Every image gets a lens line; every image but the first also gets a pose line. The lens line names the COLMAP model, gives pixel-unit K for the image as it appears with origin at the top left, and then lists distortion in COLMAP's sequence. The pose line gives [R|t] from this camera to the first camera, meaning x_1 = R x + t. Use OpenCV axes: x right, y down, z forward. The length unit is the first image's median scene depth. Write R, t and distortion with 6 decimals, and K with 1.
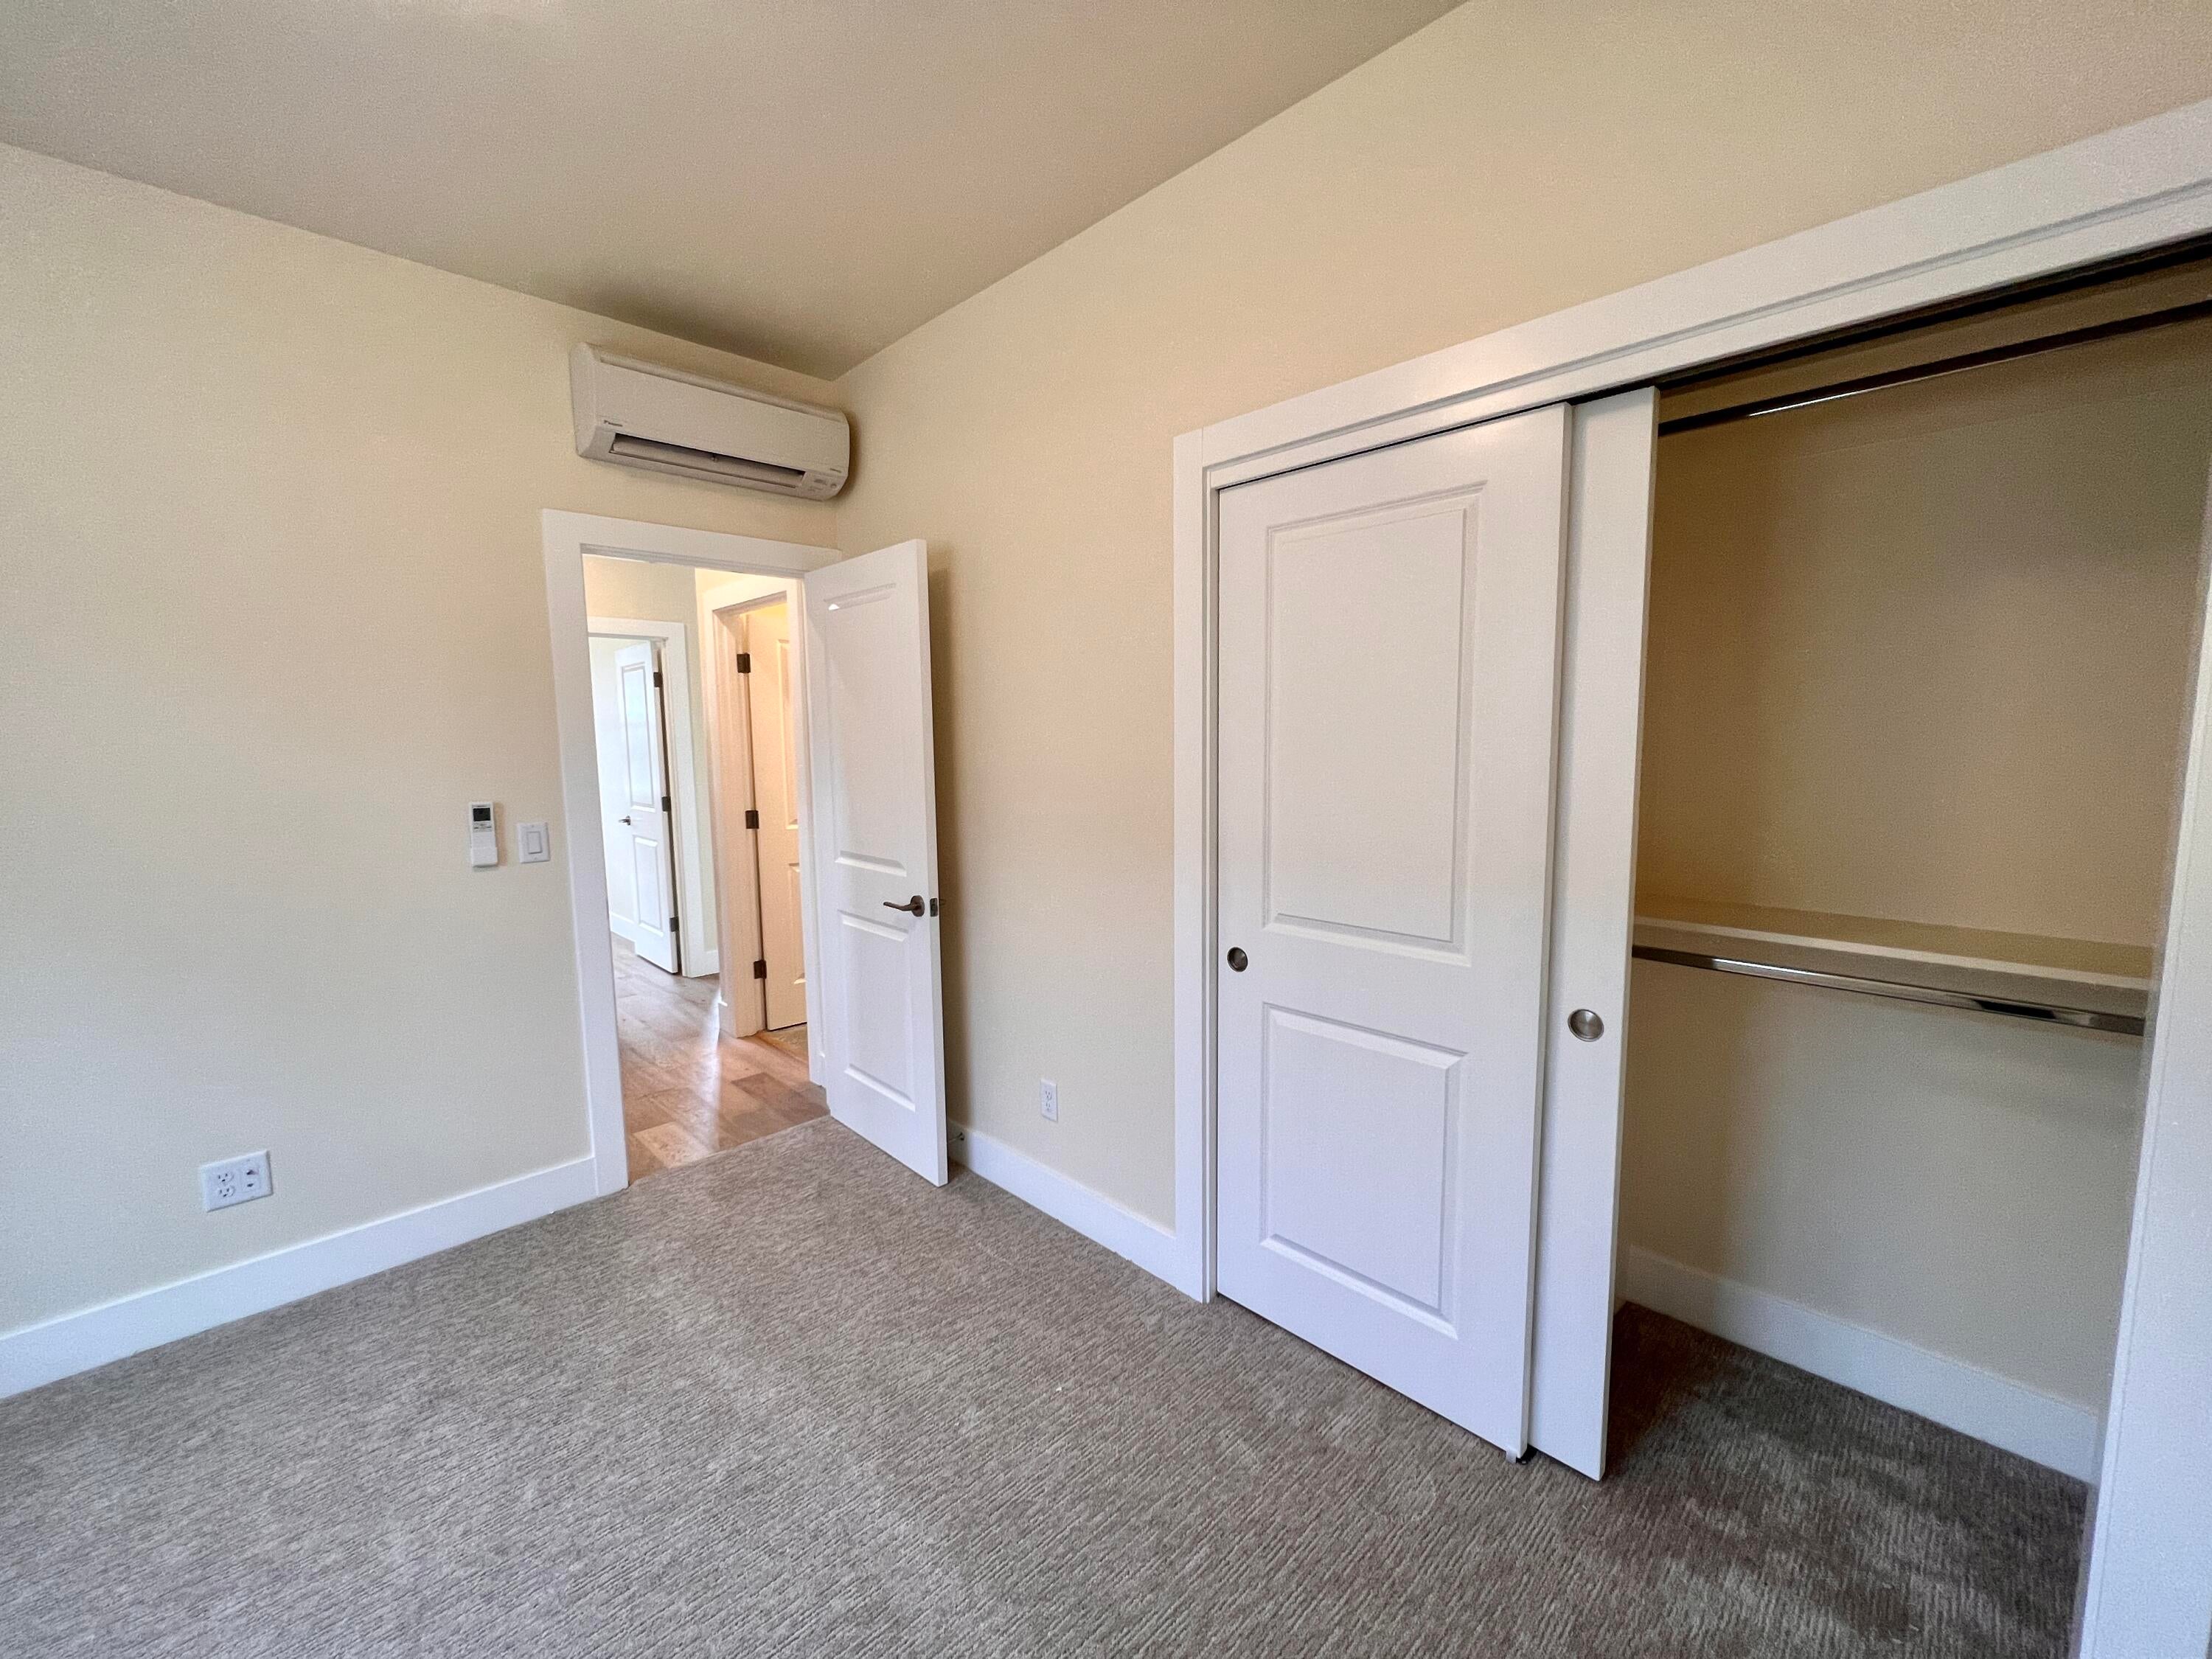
lens RADIAL K [[885.1, 0, 1106.0], [0, 885.1, 829.5], [0, 0, 1]] dist [-0.000558, 0.000269]
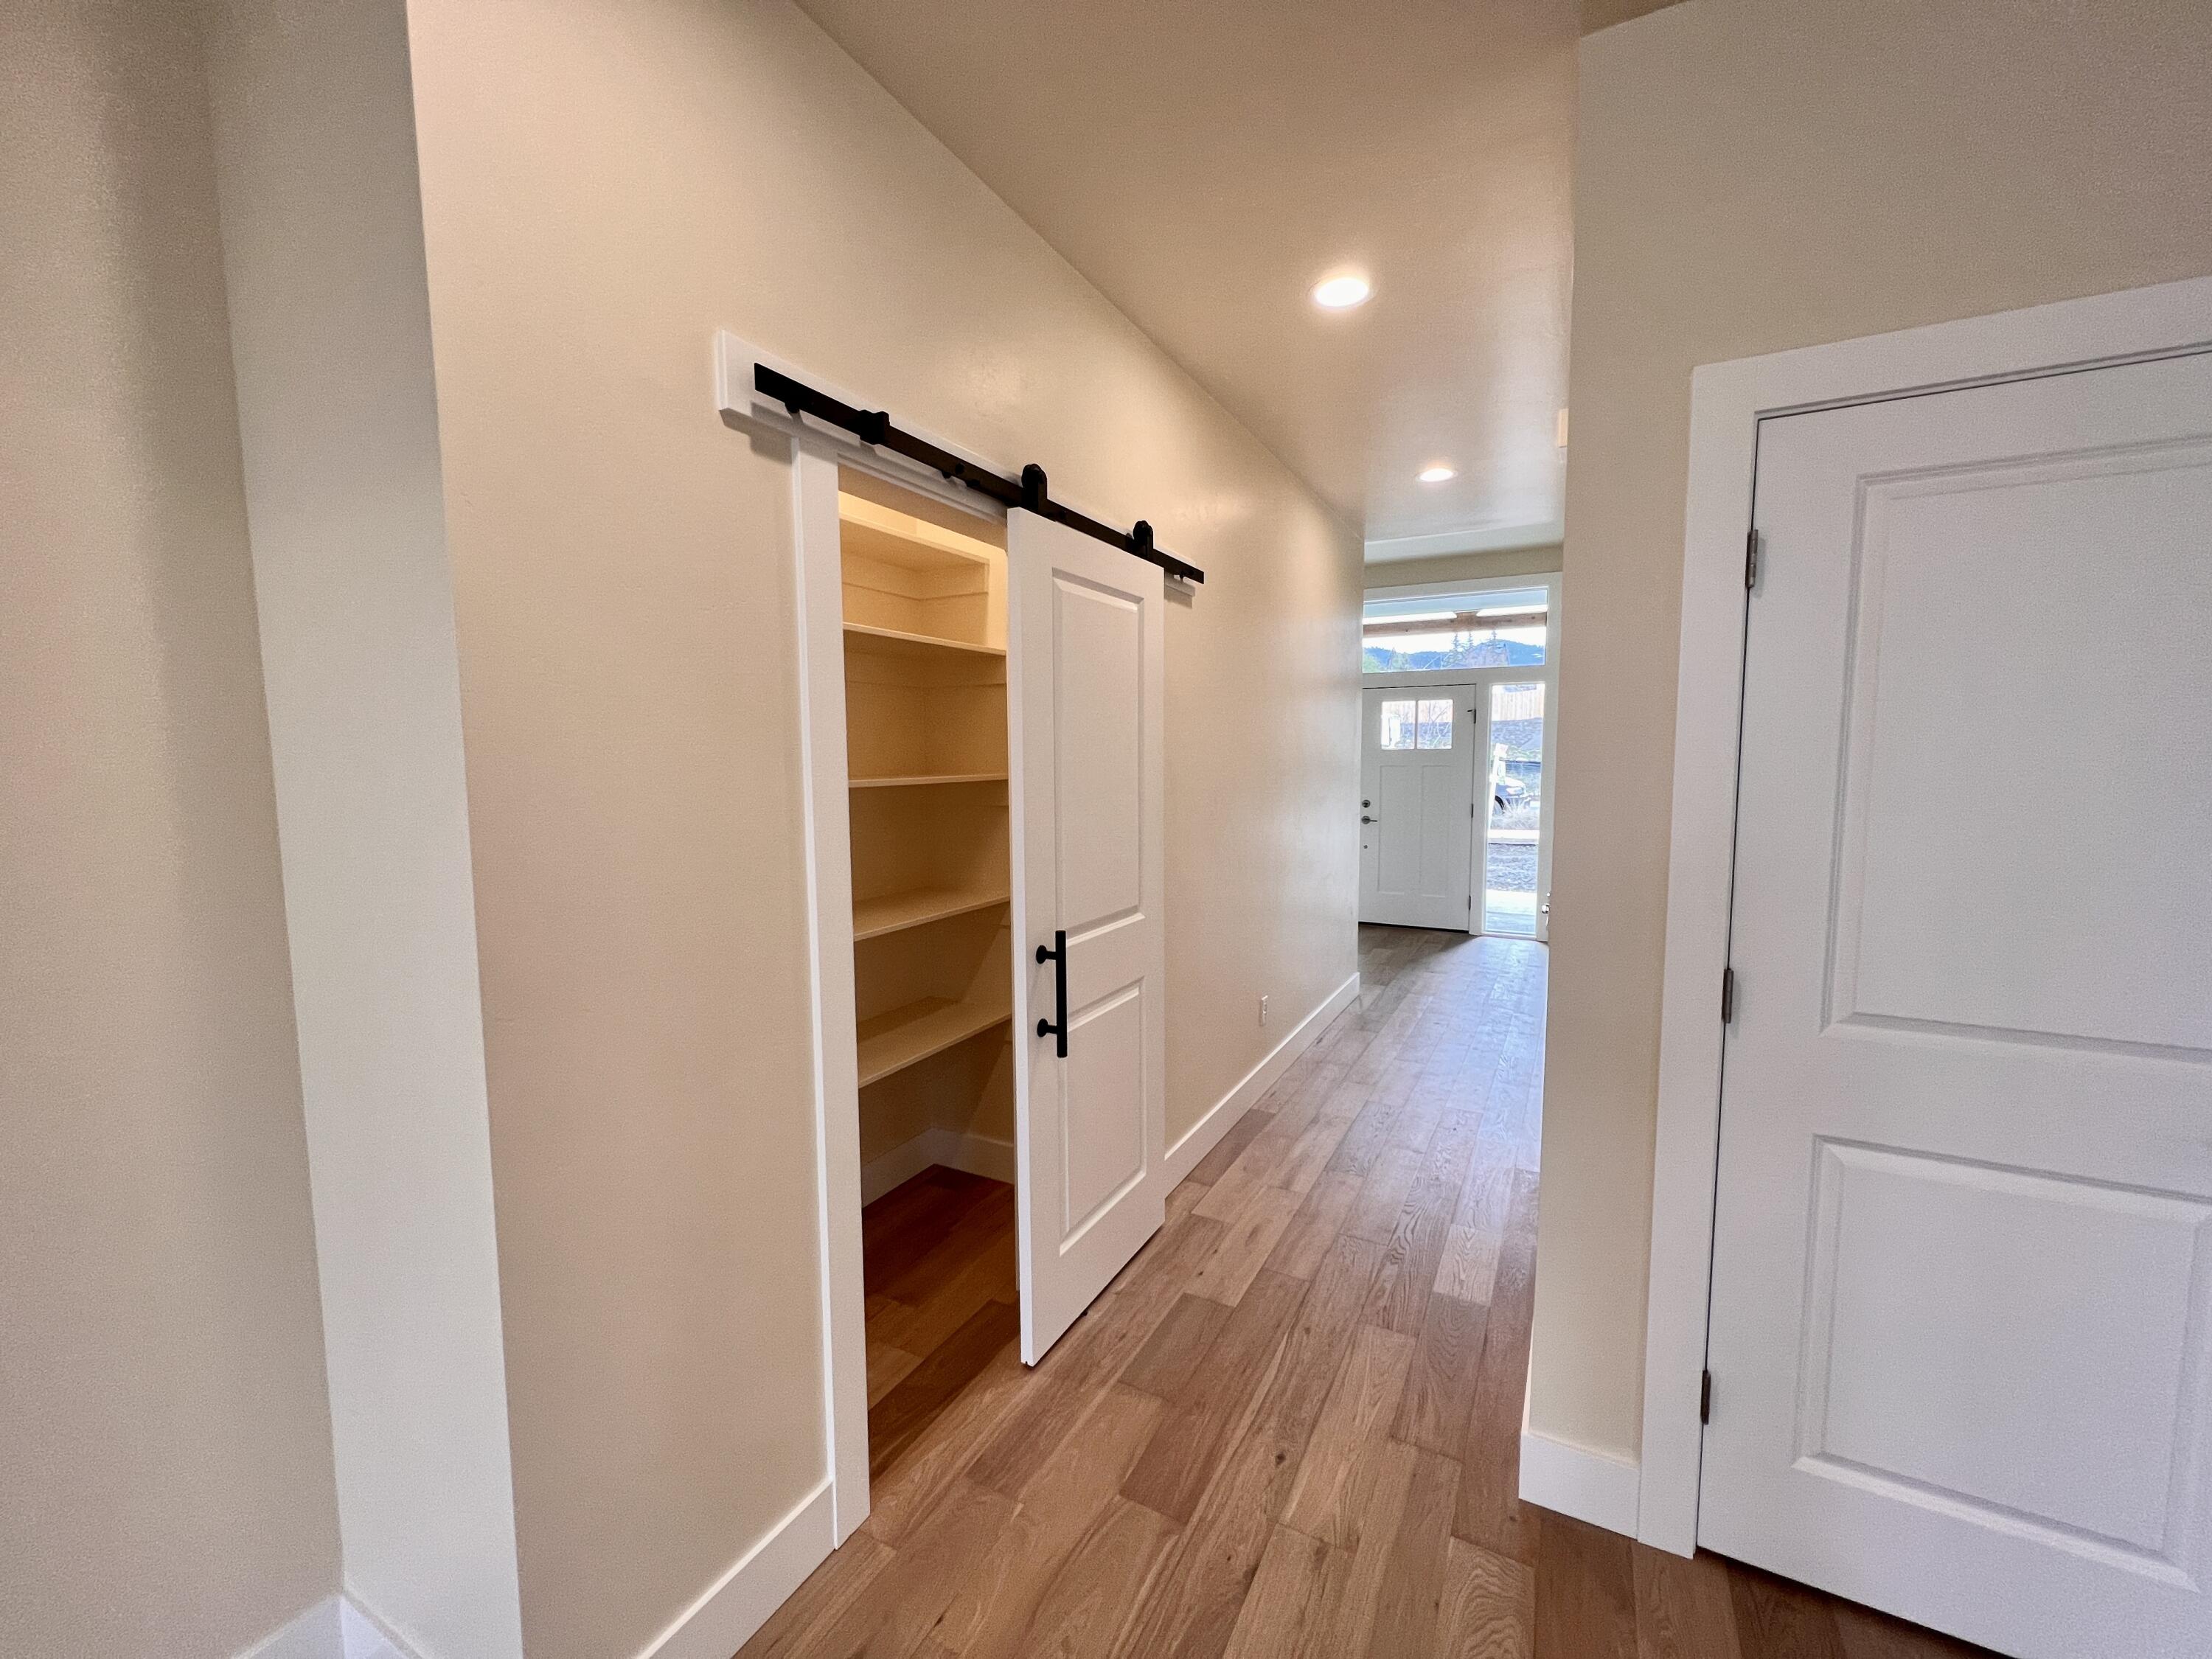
lens RADIAL K [[885.1, 0, 1106.0], [0, 885.1, 829.5], [0, 0, 1]] dist [-0.000558, 0.000269]
pose [[0.959146, -0.018787, 0.282285, -0.594032], [0.026007, 0.999423, -0.021852, -0.054123], [-0.281712, 0.028300, 0.959082, 0.477560]]
